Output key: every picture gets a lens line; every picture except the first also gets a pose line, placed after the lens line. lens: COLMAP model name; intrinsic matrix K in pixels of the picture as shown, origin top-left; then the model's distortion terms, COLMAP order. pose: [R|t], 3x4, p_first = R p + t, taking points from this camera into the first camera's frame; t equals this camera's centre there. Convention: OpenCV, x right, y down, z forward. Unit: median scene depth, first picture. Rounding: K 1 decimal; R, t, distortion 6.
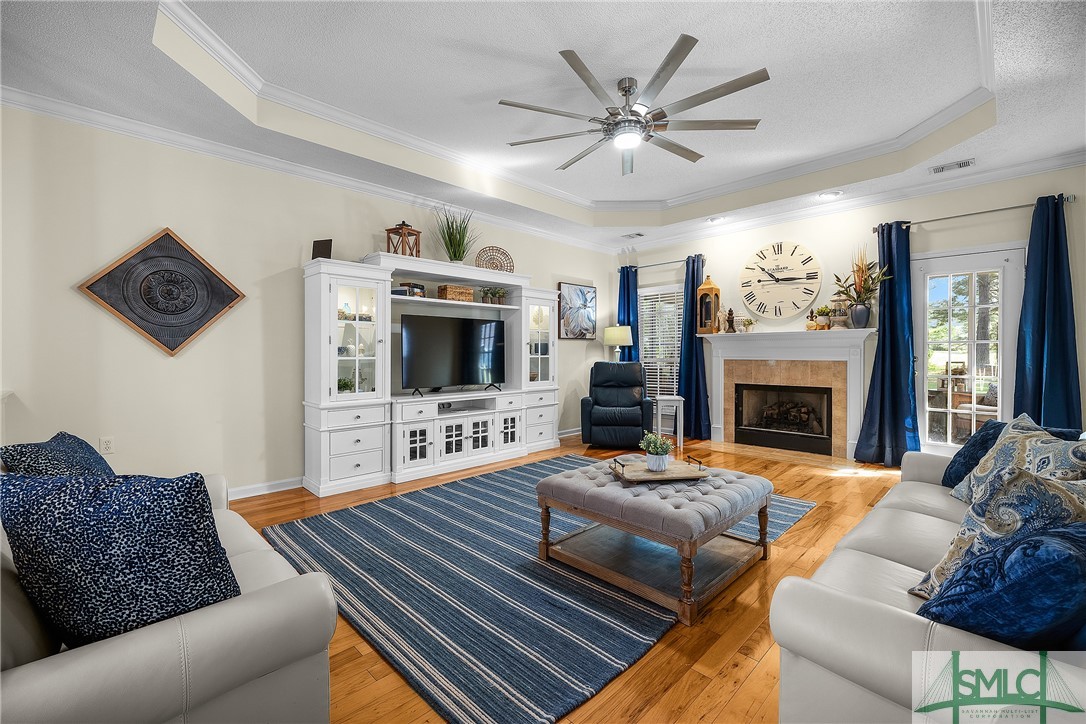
lens RADIAL K [[460.7, 0, 548.3], [0, 460.7, 360.2], [0, 0, 1]] dist [0.000447, -0.000437]
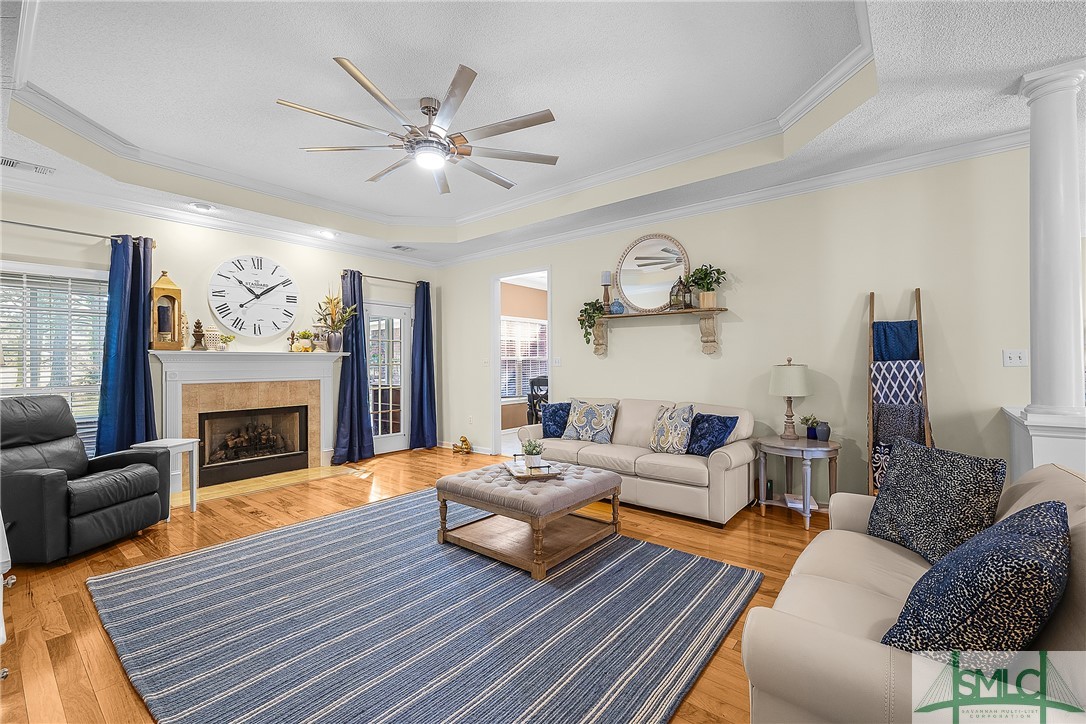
lens RADIAL K [[460.7, 0, 547.1], [0, 460.7, 361.1], [0, 0, 1]] dist [0.000447, -0.000437]
pose [[-0.107901, 0.008059, 0.994129, -0.519108], [0.026142, 0.999644, -0.005266, -0.023266], [-0.993818, 0.025420, -0.108073, 0.545637]]
